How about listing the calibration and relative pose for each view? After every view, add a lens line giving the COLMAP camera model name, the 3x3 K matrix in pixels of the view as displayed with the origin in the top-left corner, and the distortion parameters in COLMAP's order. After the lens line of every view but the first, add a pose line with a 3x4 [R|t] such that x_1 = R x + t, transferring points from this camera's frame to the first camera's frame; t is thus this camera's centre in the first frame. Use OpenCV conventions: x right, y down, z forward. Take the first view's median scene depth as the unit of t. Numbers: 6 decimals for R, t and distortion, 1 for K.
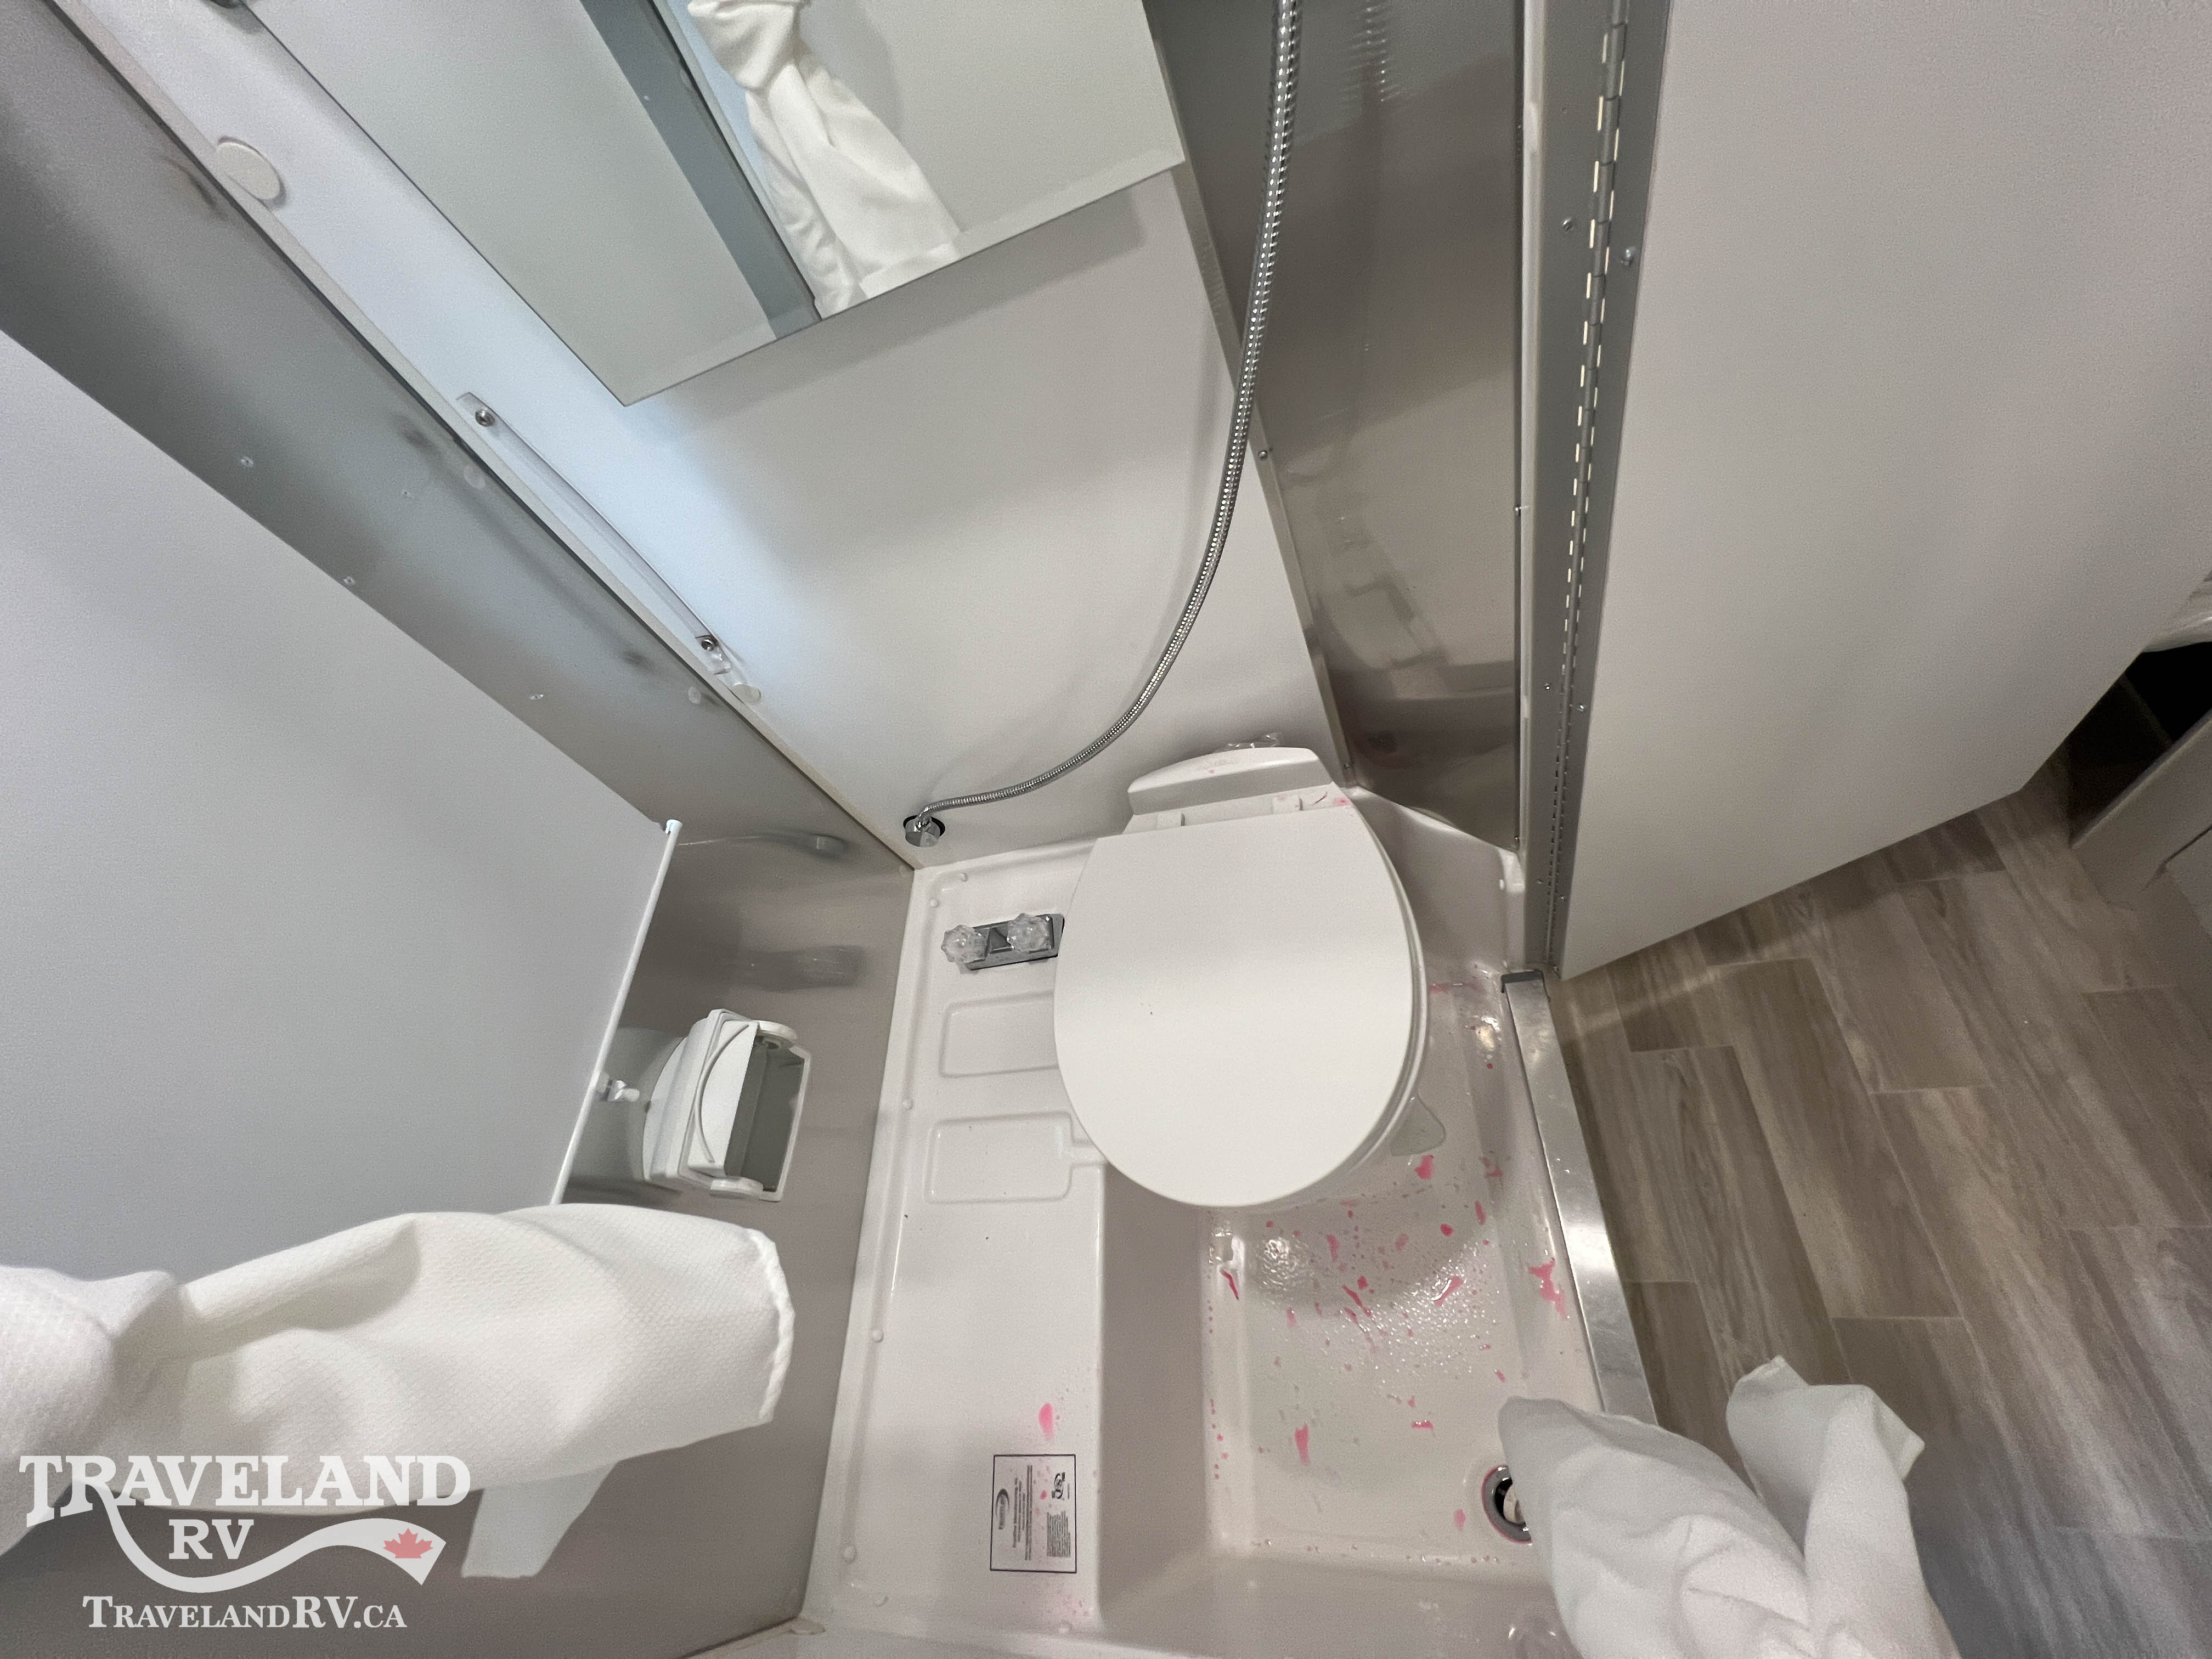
lens RADIAL K [[882.4, 0, 1104.7], [0, 882.4, 828.8], [0, 0, 1]] dist [-0.001726, 0.000398]
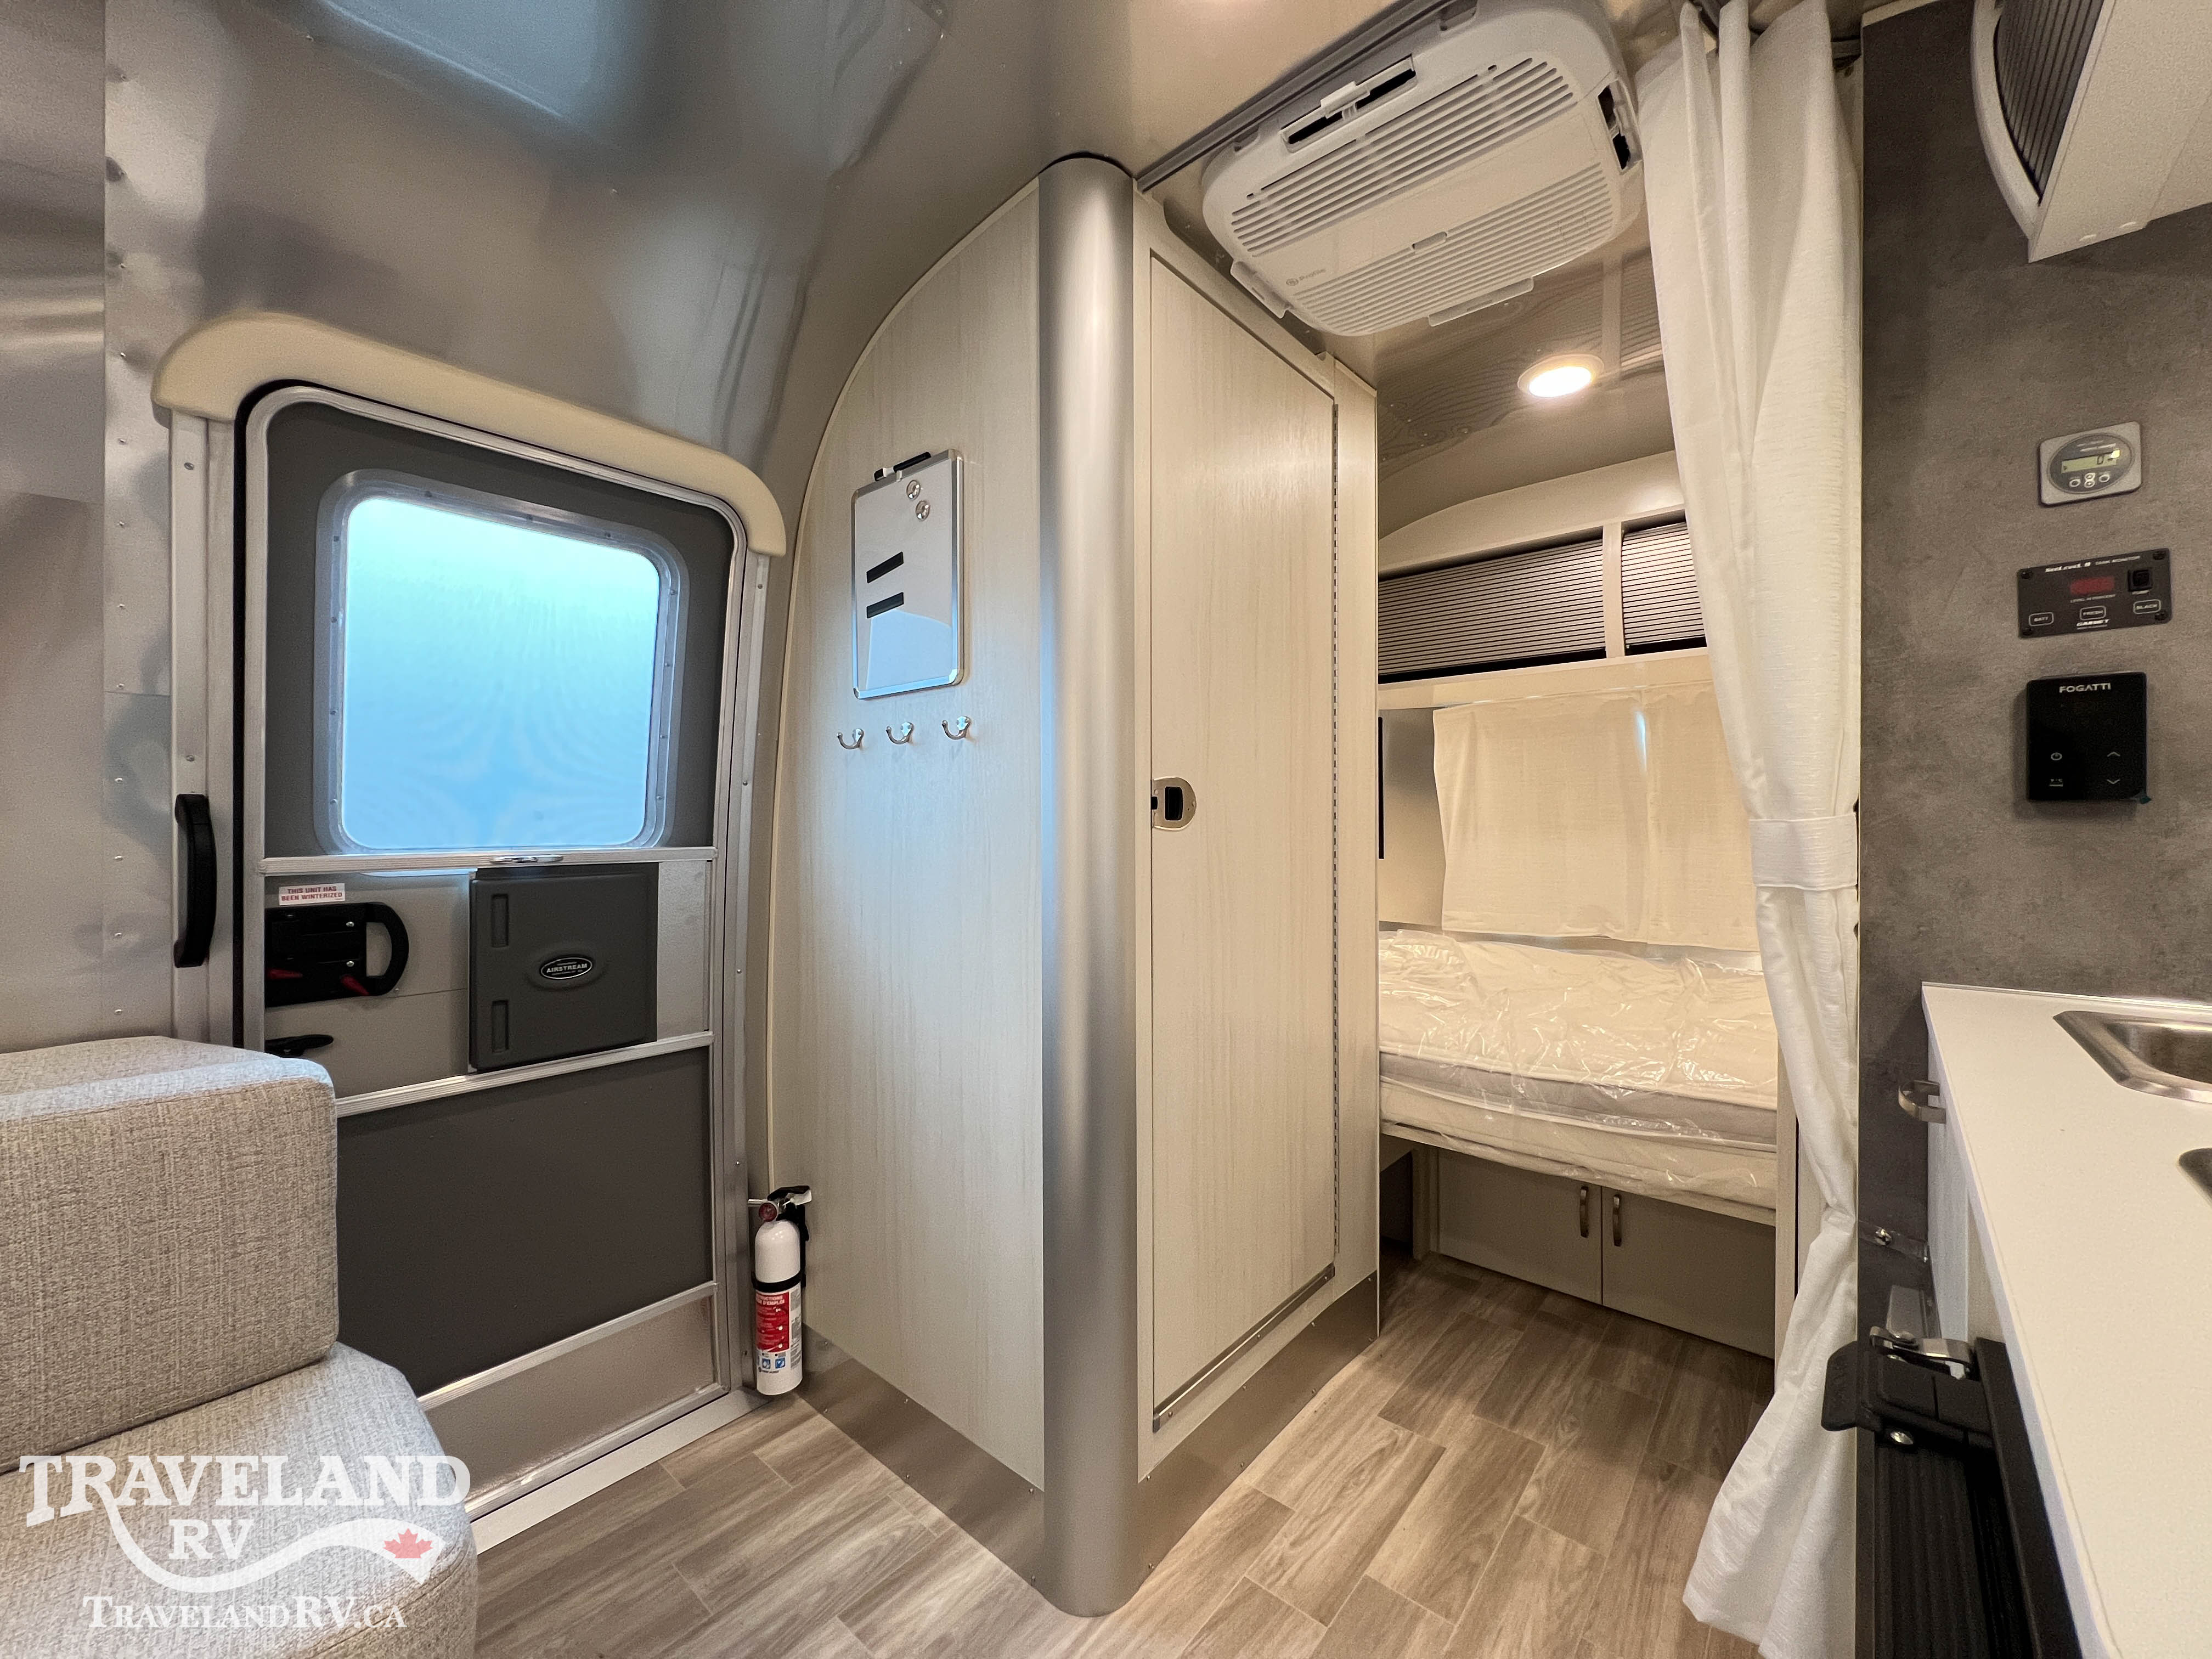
lens RADIAL K [[882.4, 0, 1100.3], [0, 882.4, 826.1], [0, 0, 1]] dist [-0.001726, 0.000398]
pose [[0.714998, 0.373606, -0.590928, 0.899760], [-0.693315, 0.487669, -0.530560, 0.946778], [0.089957, 0.789048, 0.607709, -0.552505]]
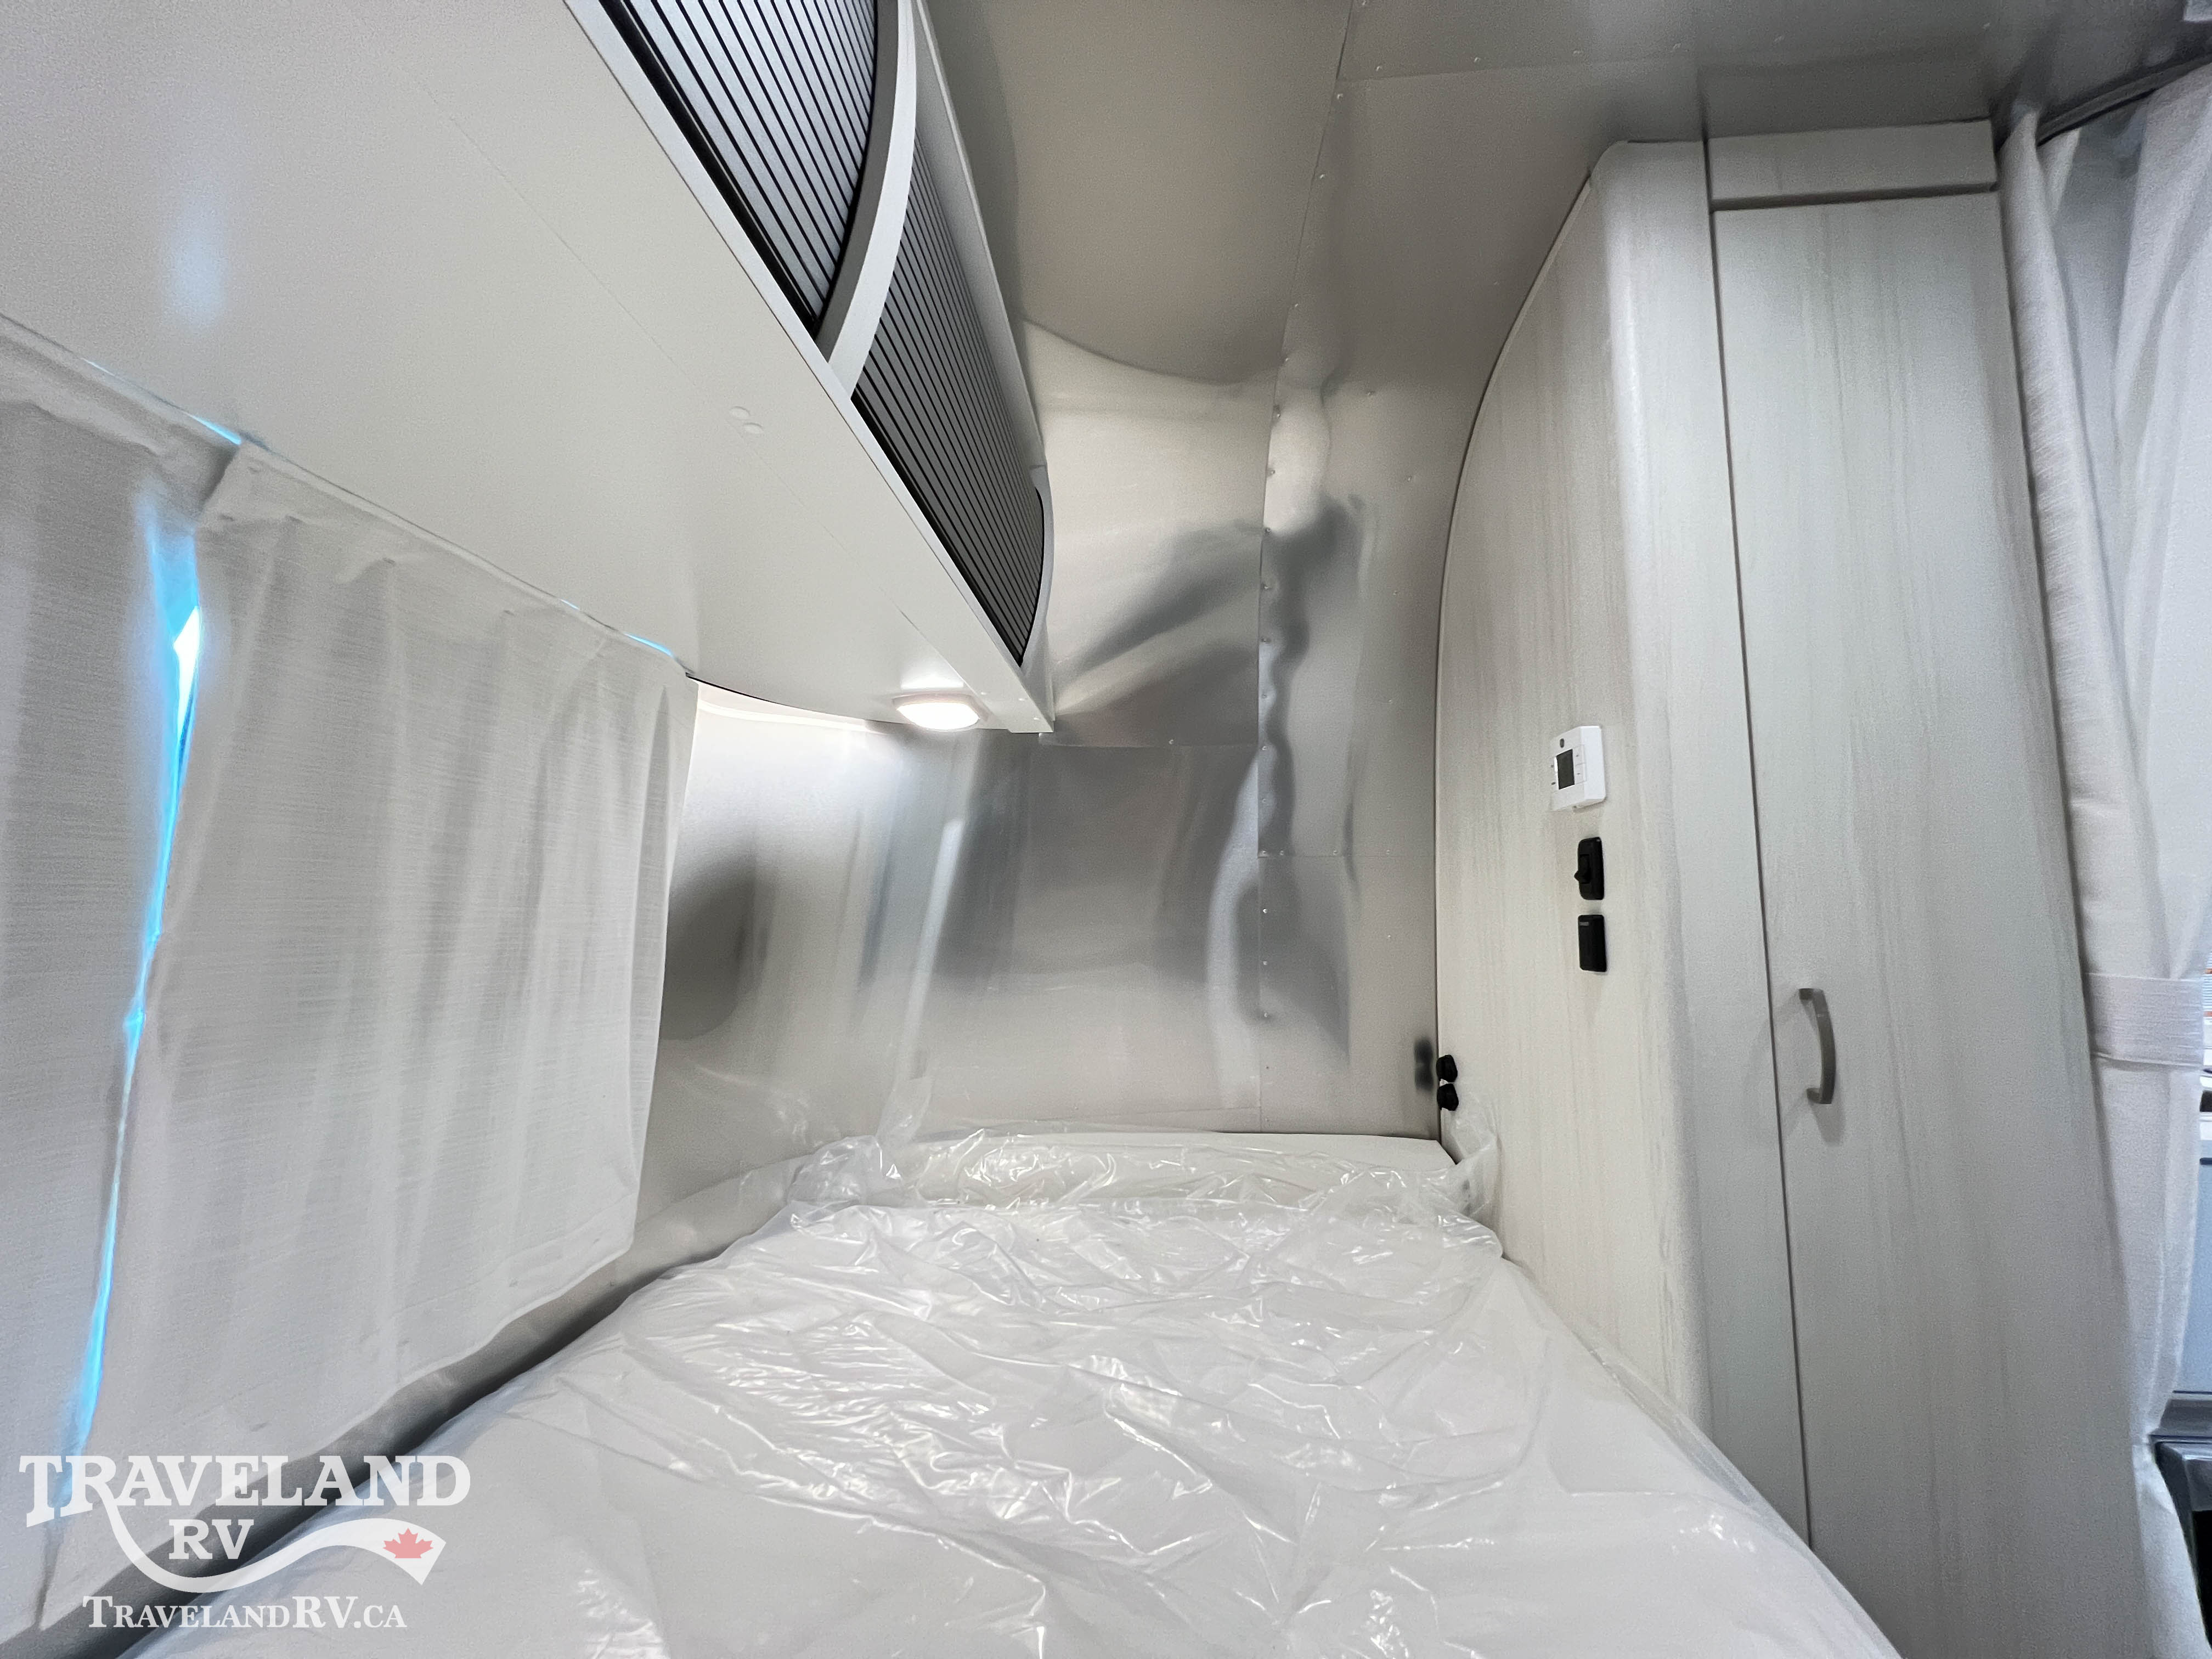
lens RADIAL K [[882.4, 0, 1118.6], [0, 882.4, 819.4], [0, 0, 1]] dist [-0.001726, 0.000398]
pose [[0.032076, 0.467741, 0.883283, 0.047337], [0.847232, 0.456122, -0.272305, -0.760859], [-0.530253, 0.757081, -0.381655, 0.812828]]
